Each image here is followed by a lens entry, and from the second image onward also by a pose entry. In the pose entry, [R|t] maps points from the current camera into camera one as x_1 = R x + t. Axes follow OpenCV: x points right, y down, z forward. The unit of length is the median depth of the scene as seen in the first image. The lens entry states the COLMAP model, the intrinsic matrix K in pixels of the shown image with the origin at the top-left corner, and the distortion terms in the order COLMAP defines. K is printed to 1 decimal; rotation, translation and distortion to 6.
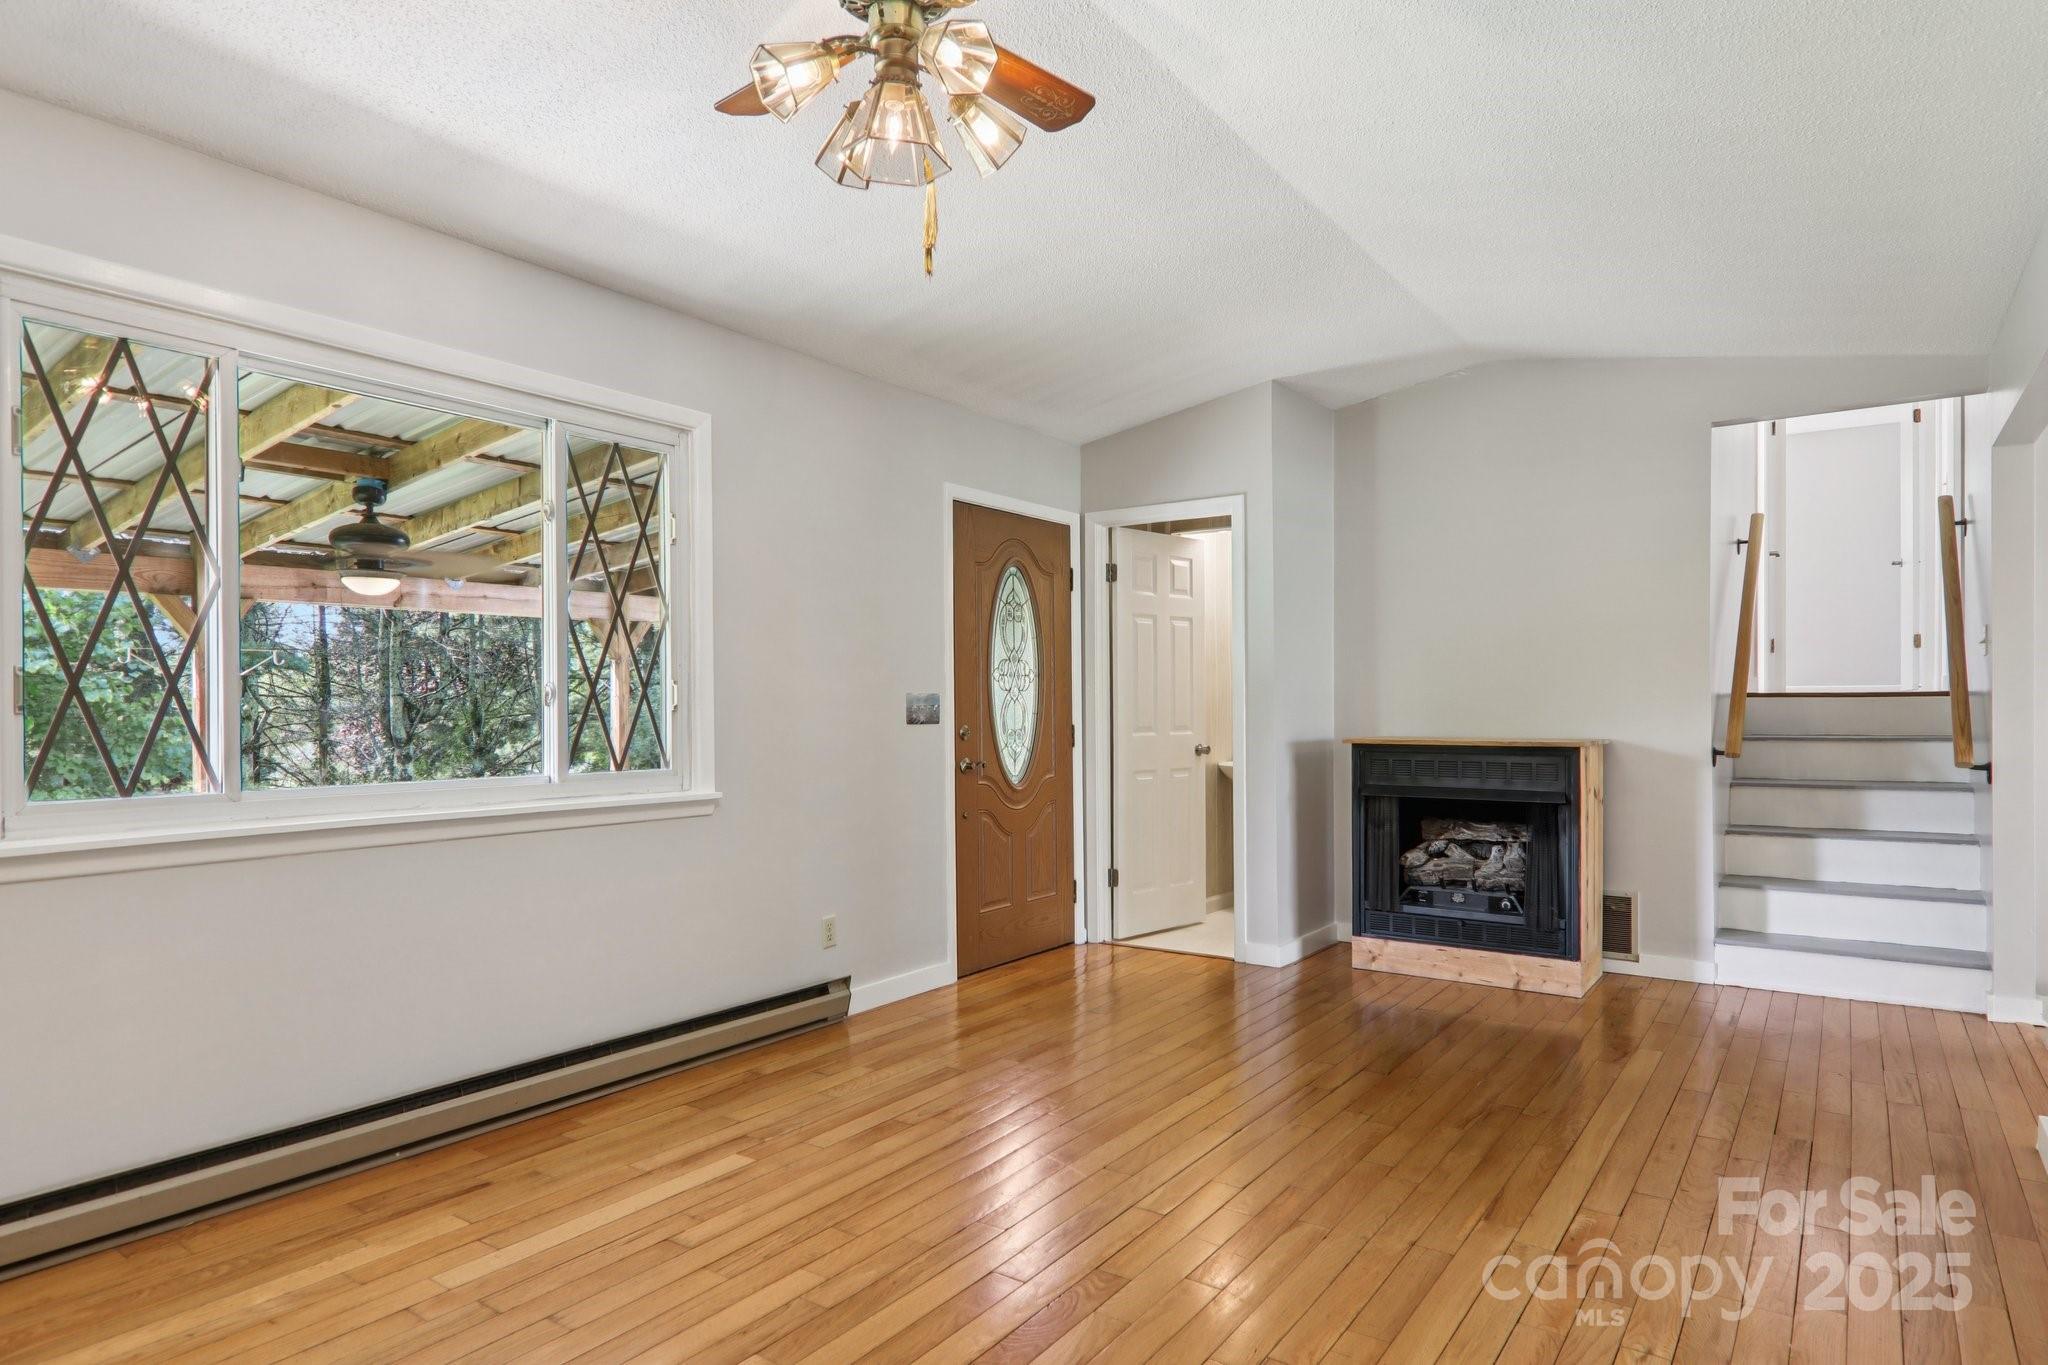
lens RADIAL K [[1186.7, 0, 1021.1], [0, 1186.7, 708.3], [0, 0, 1]] dist [0.031534, -0.024821]
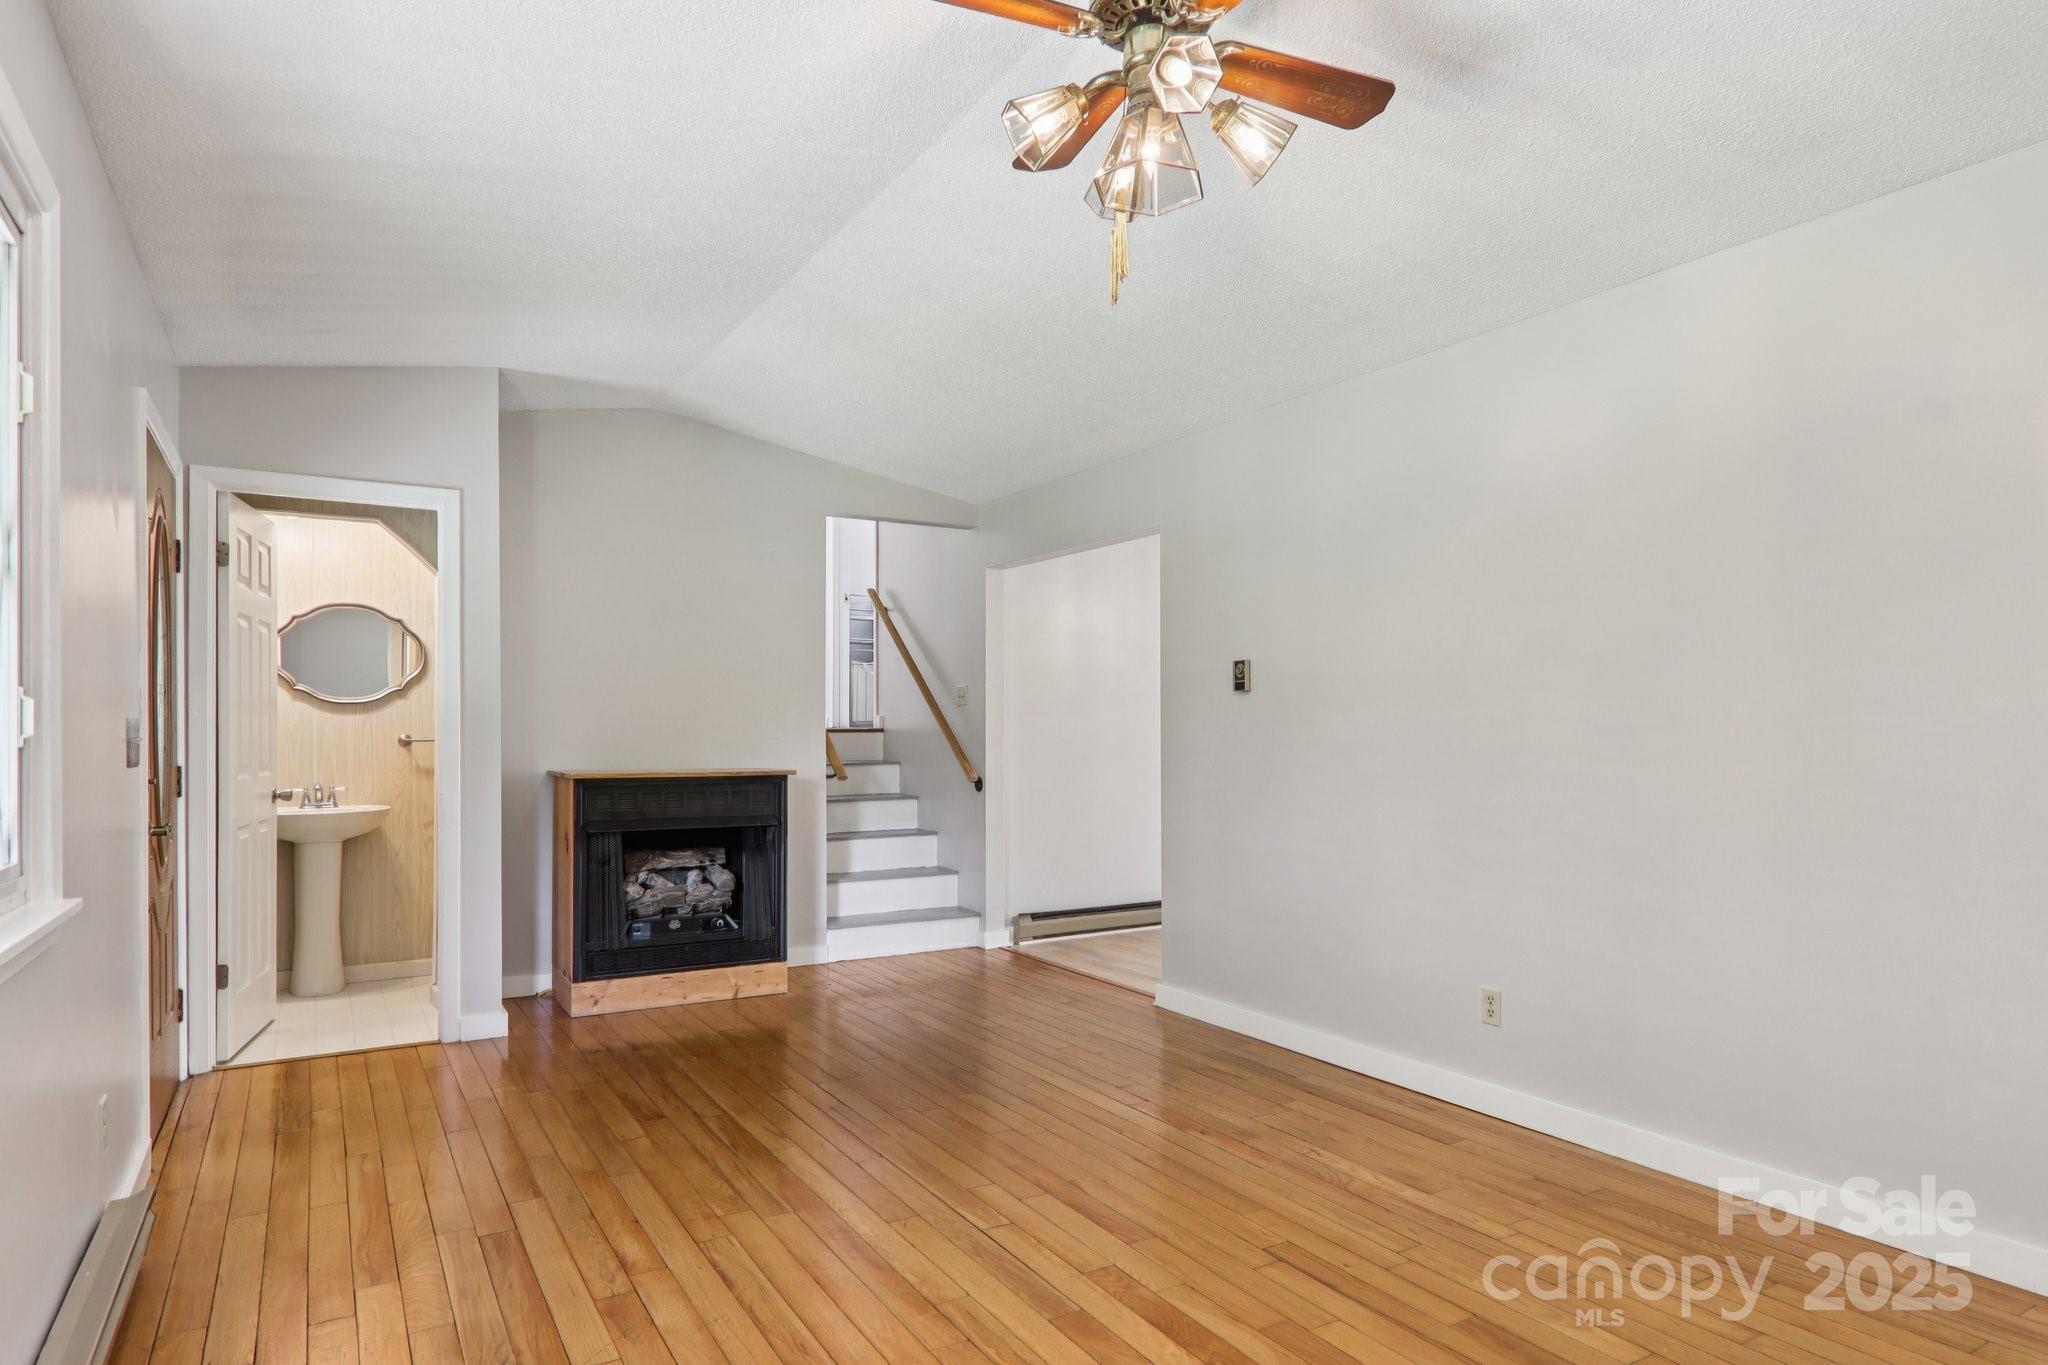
lens RADIAL K [[1186.7, 0, 1021.1], [0, 1186.7, 708.3], [0, 0, 1]] dist [0.031534, -0.024821]
pose [[0.404294, 0.024854, 0.914291, -0.477581], [-0.001607, 0.999648, -0.026464, -0.001754], [-0.914627, 0.009230, 0.404192, 0.315481]]
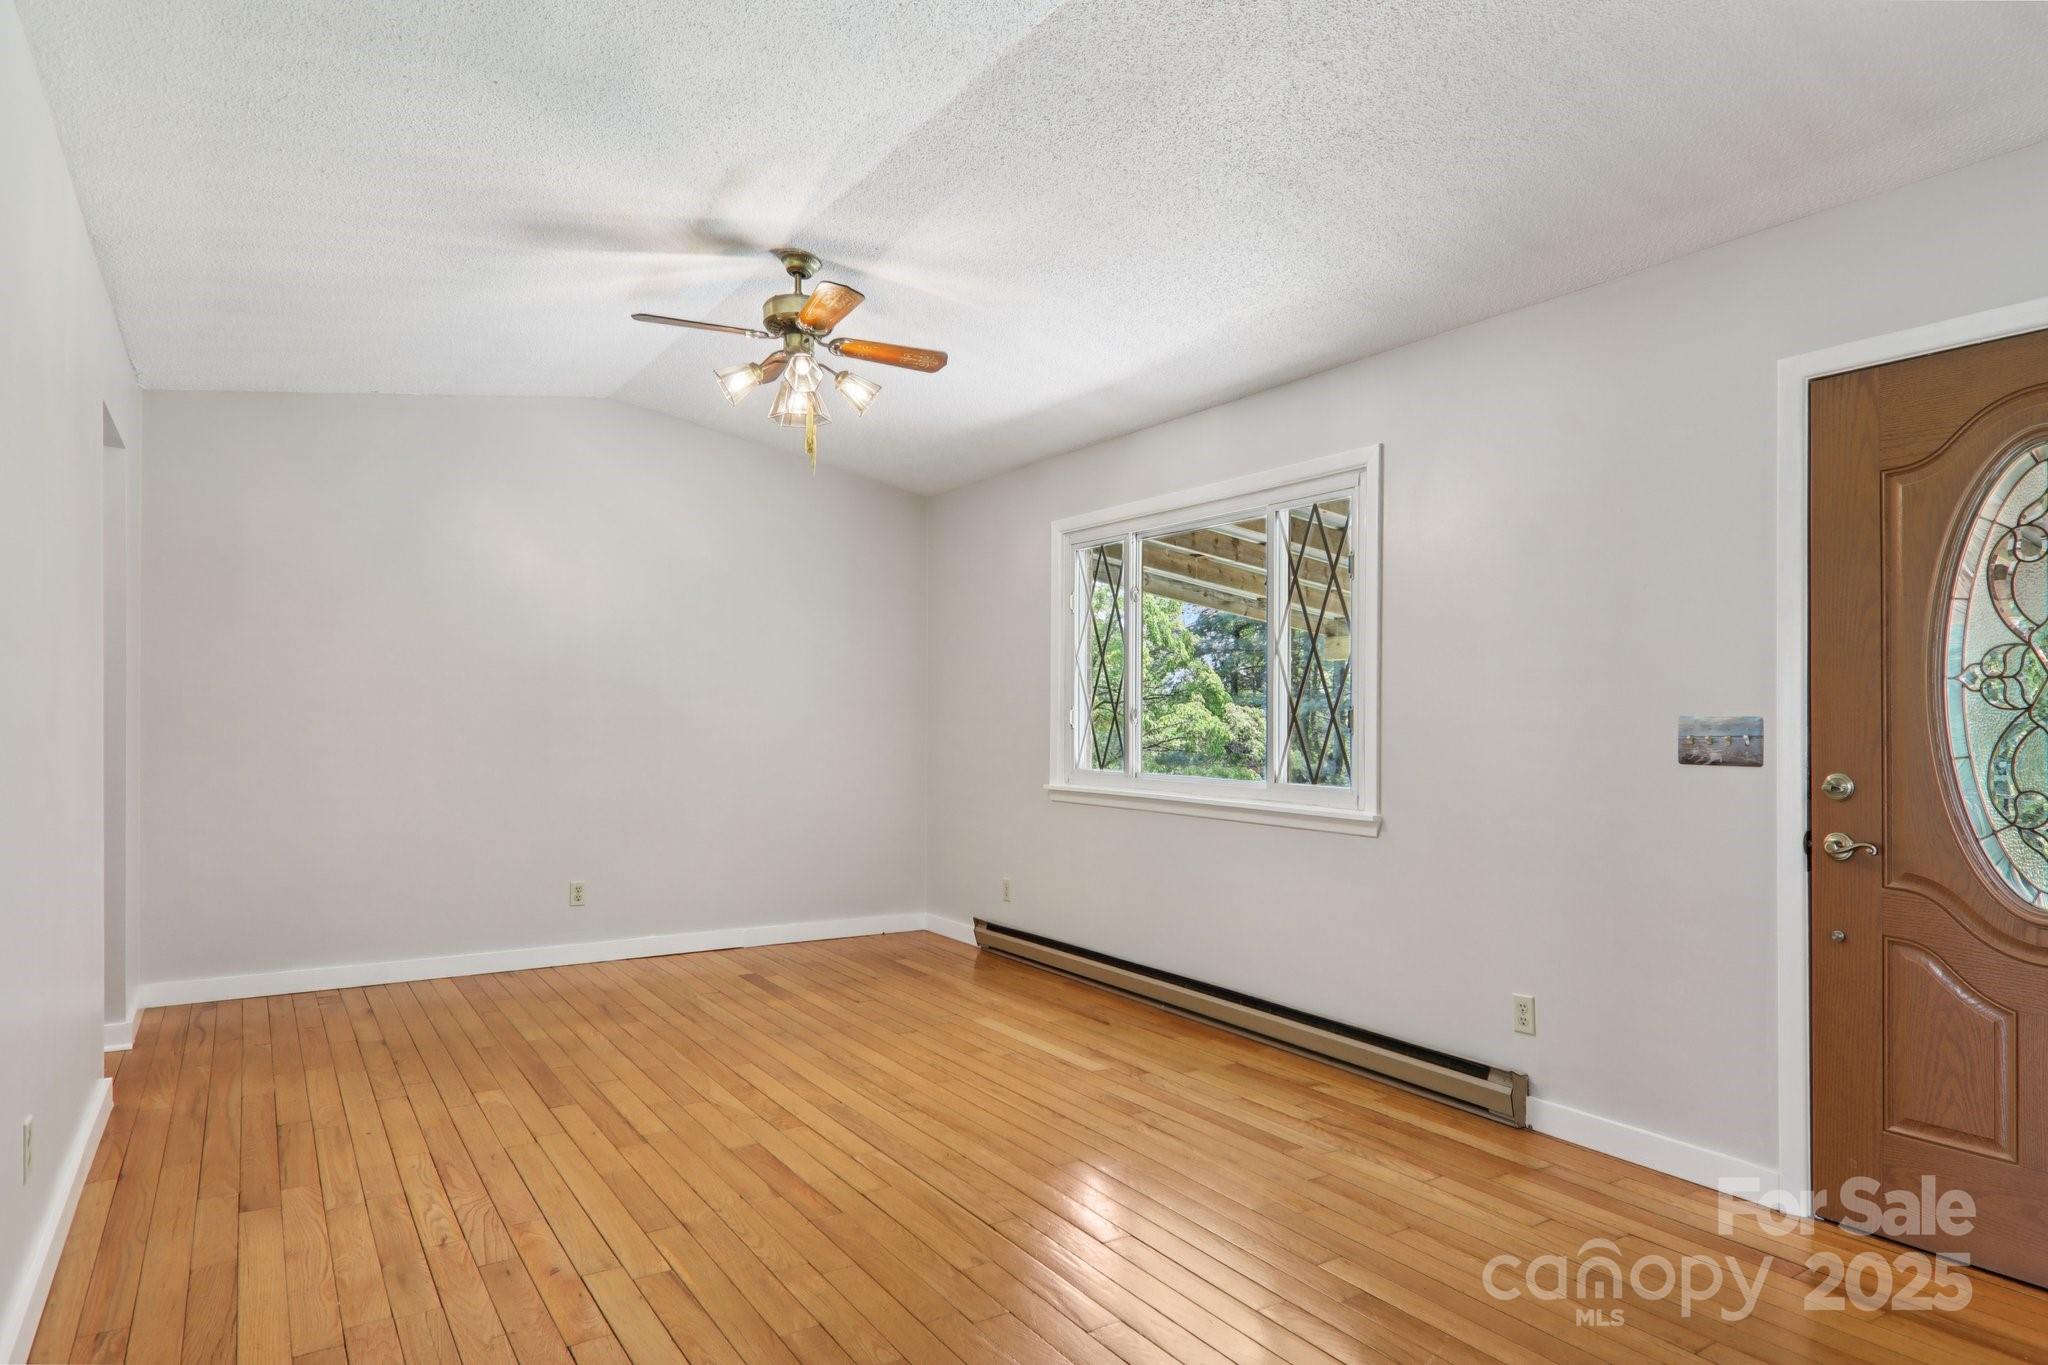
lens RADIAL K [[1180.2, 0, 1021.9], [0, 1180.2, 724.5], [0, 0, 1]] dist [0.030031, -0.026576]
pose [[-0.368572, 0.002108, -0.929597, 0.640809], [-0.014736, 0.999859, 0.008110, -0.007951], [0.929482, 0.016687, -0.368489, 0.885188]]
